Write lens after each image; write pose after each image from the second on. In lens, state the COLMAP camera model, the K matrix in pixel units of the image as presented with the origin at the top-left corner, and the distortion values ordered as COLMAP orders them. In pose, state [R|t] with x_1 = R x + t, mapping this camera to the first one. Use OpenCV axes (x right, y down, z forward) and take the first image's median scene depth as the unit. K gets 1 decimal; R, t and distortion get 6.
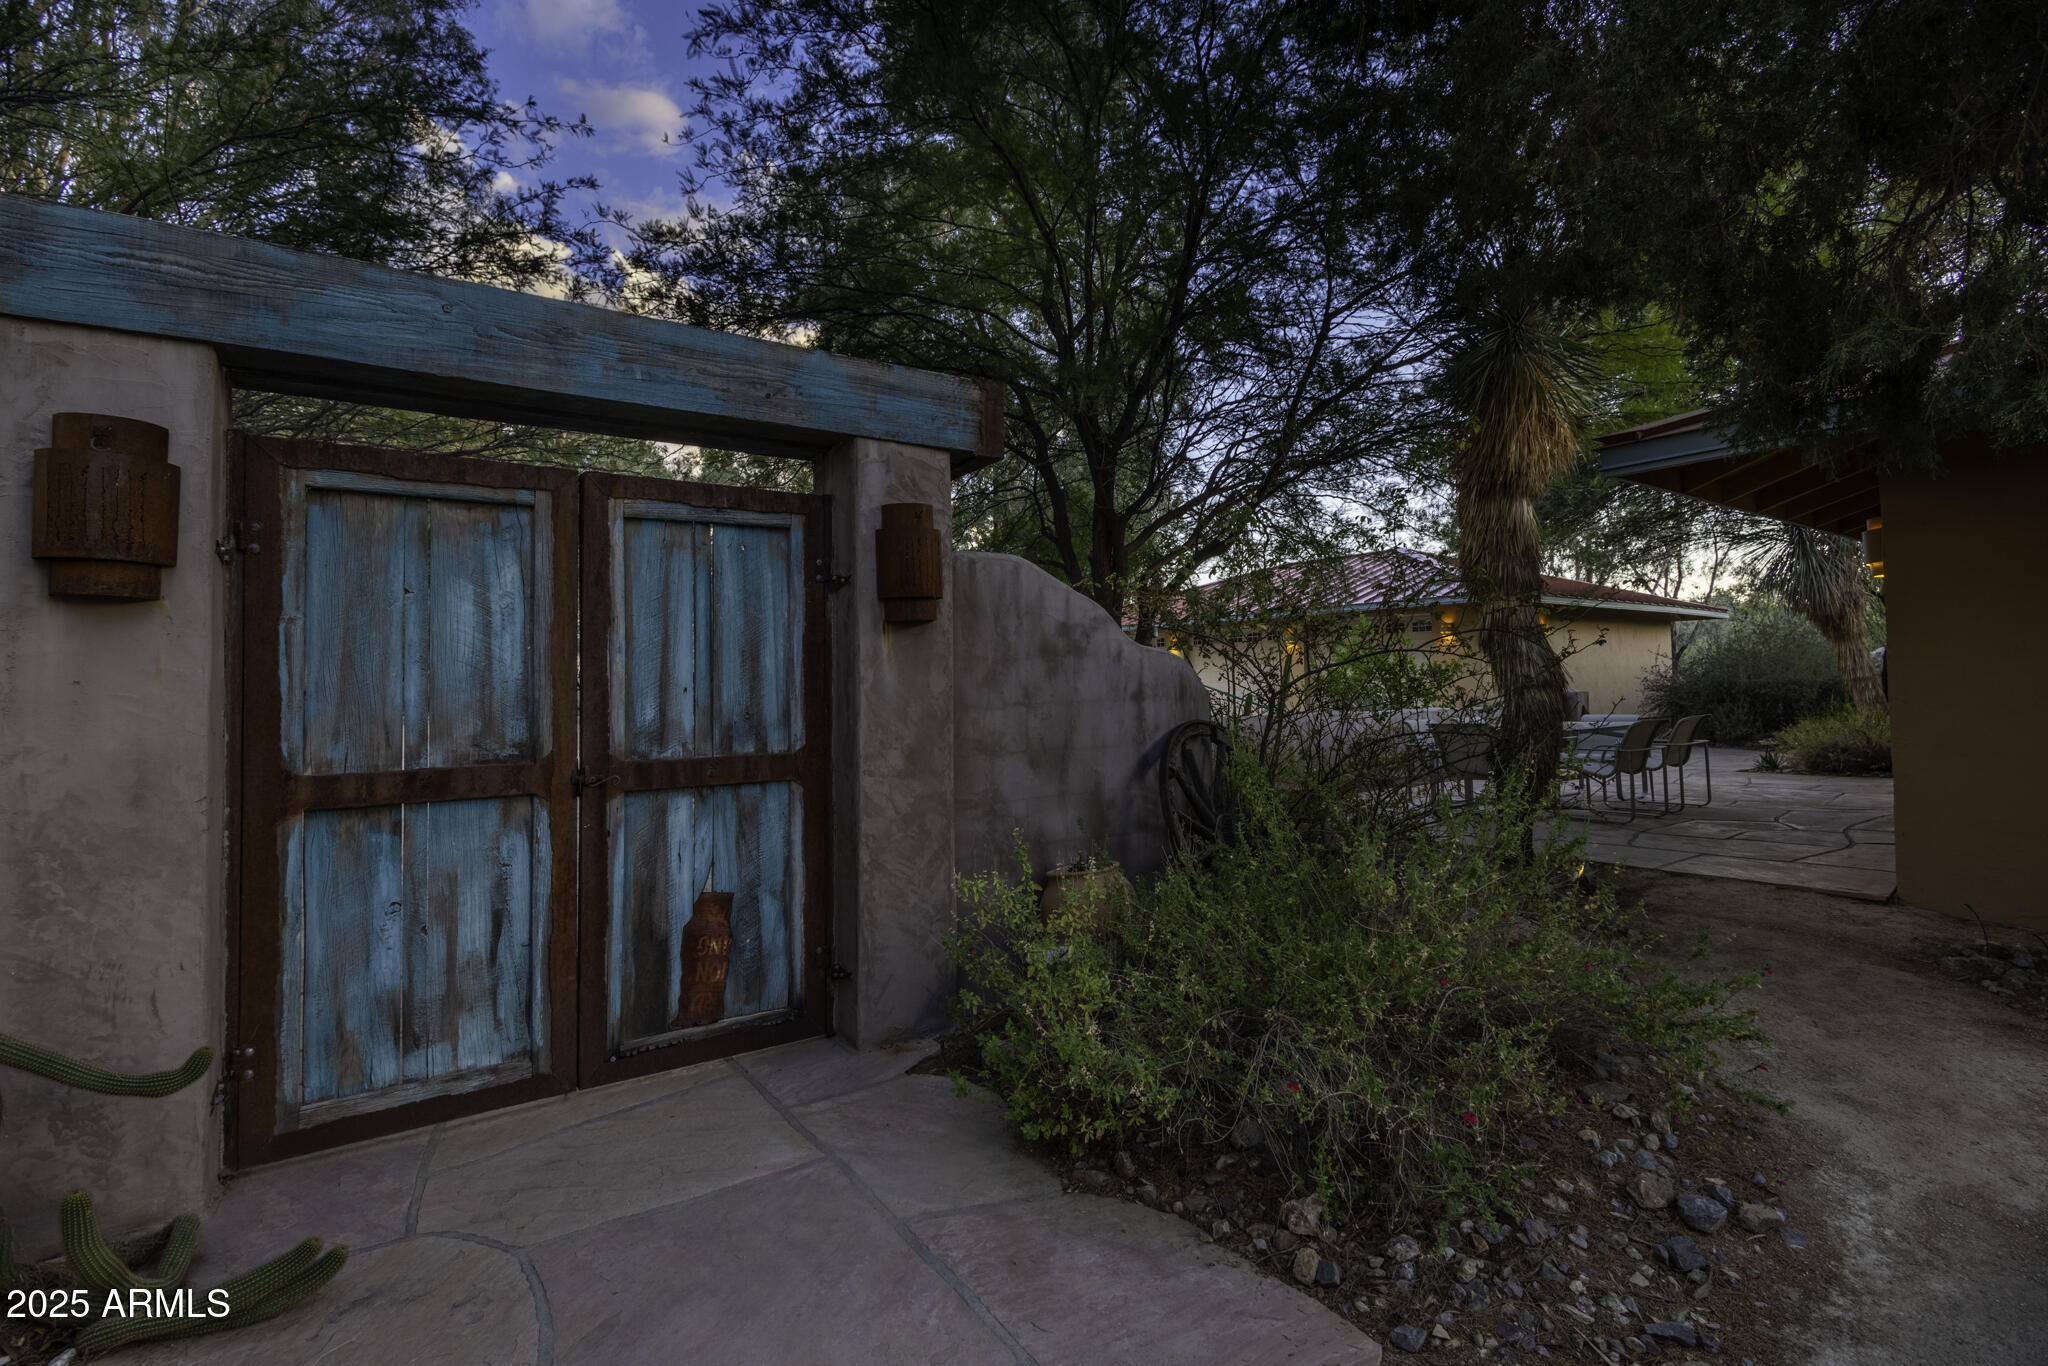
lens RADIAL K [[947.1, 0, 1017.9], [0, 947.1, 657.7], [0, 0, 1]] dist [0.003355, 0.000214]
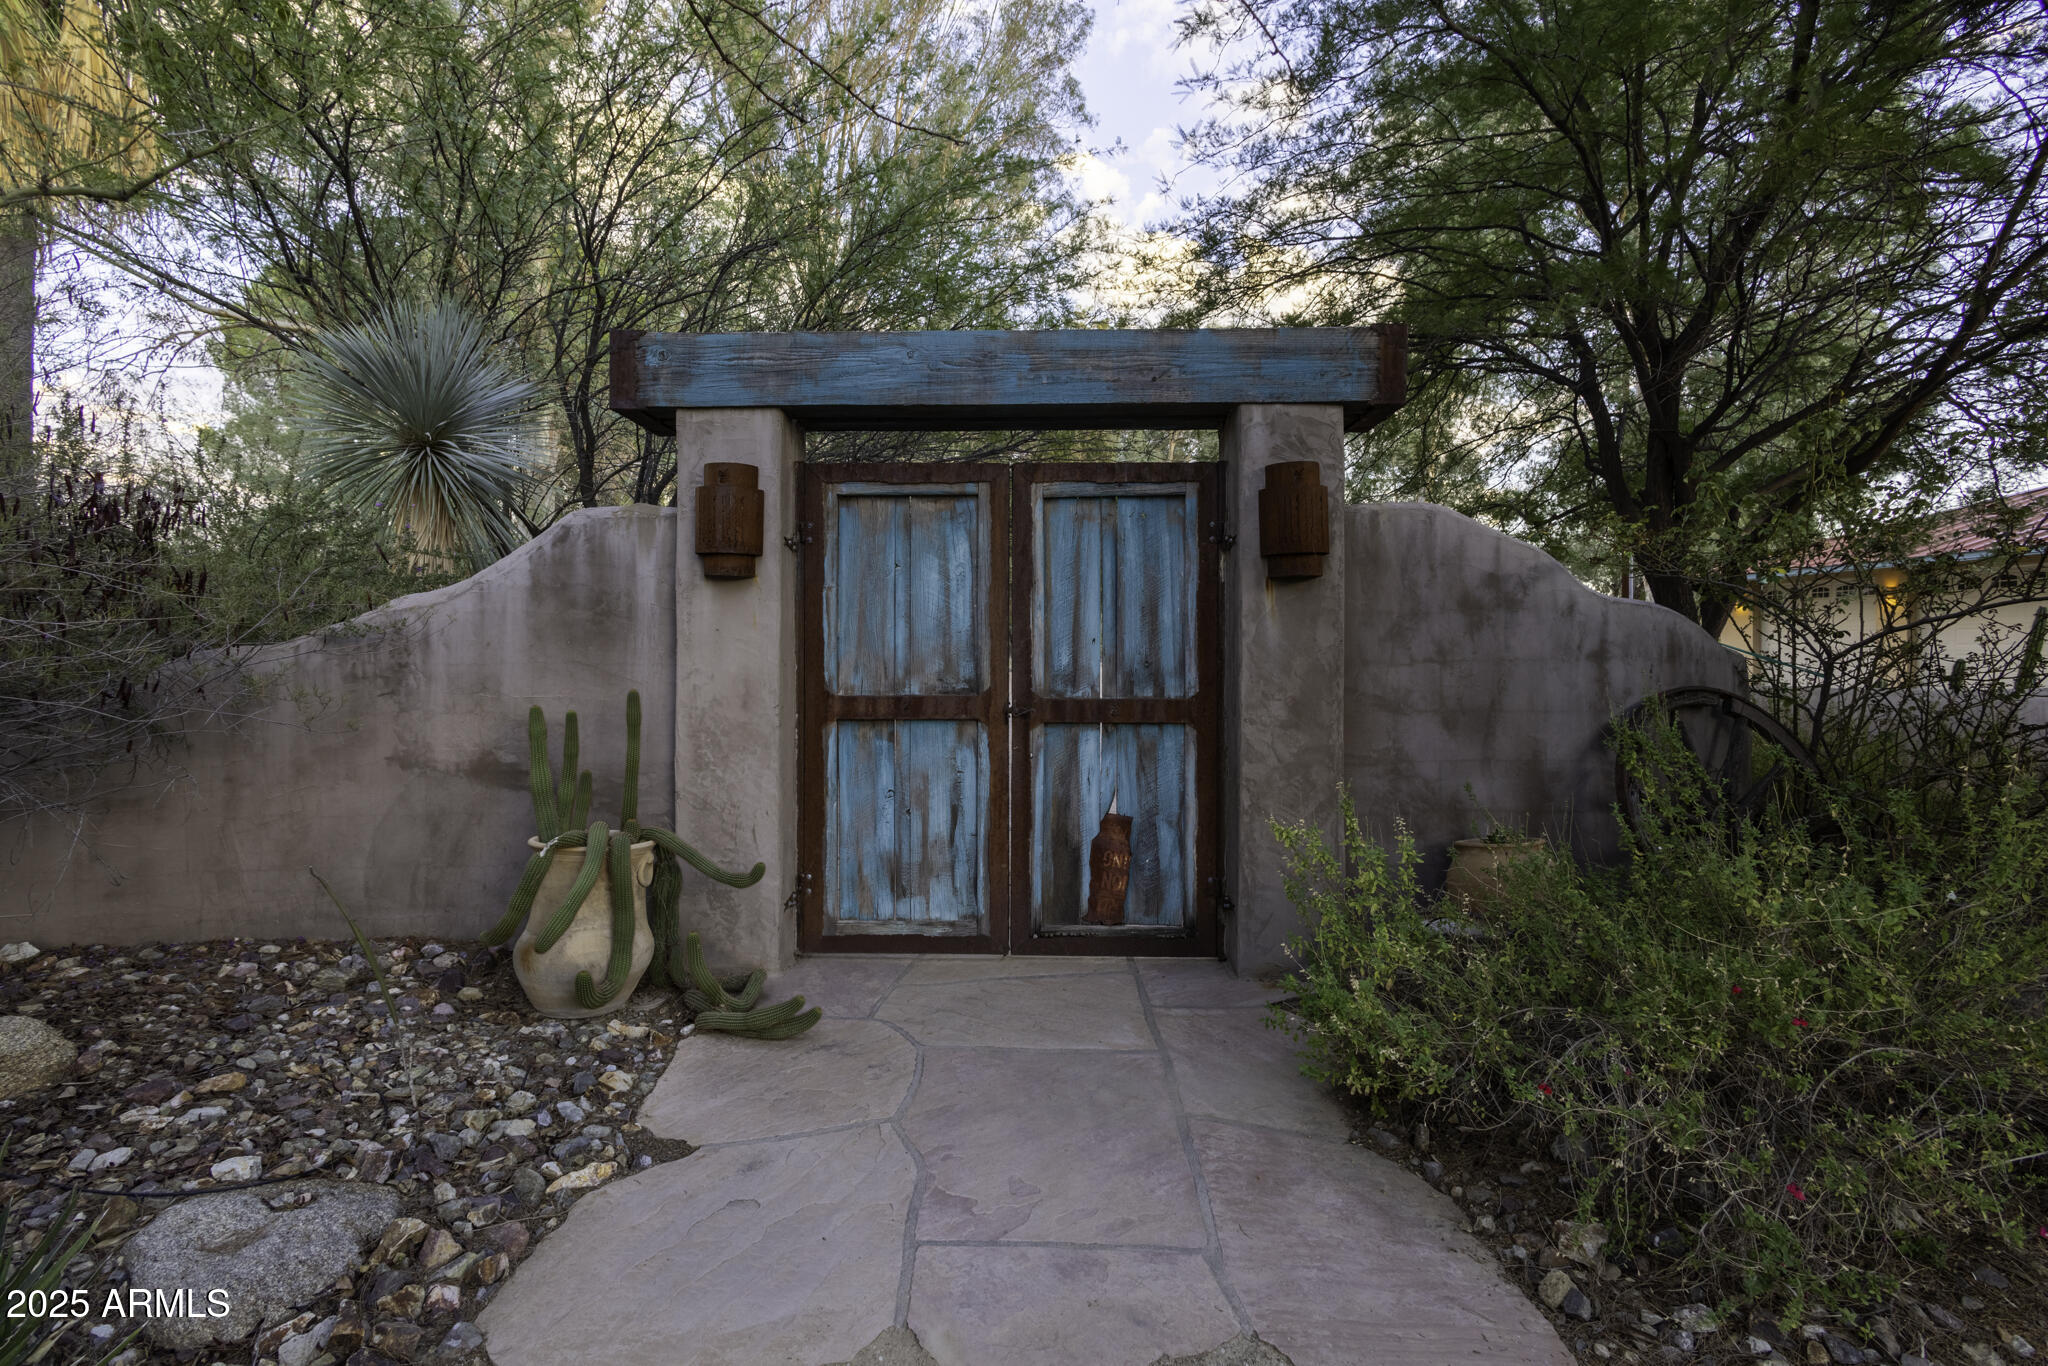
lens RADIAL K [[934.0, 0, 1019.2], [0, 934.0, 641.4], [0, 0, 1]] dist [0.003472, 0.000212]
pose [[0.814993, 0.014167, -0.579298, 0.260236], [0.003476, 0.999564, 0.029335, 0.000804], [0.579460, -0.025921, 0.814588, -0.000346]]
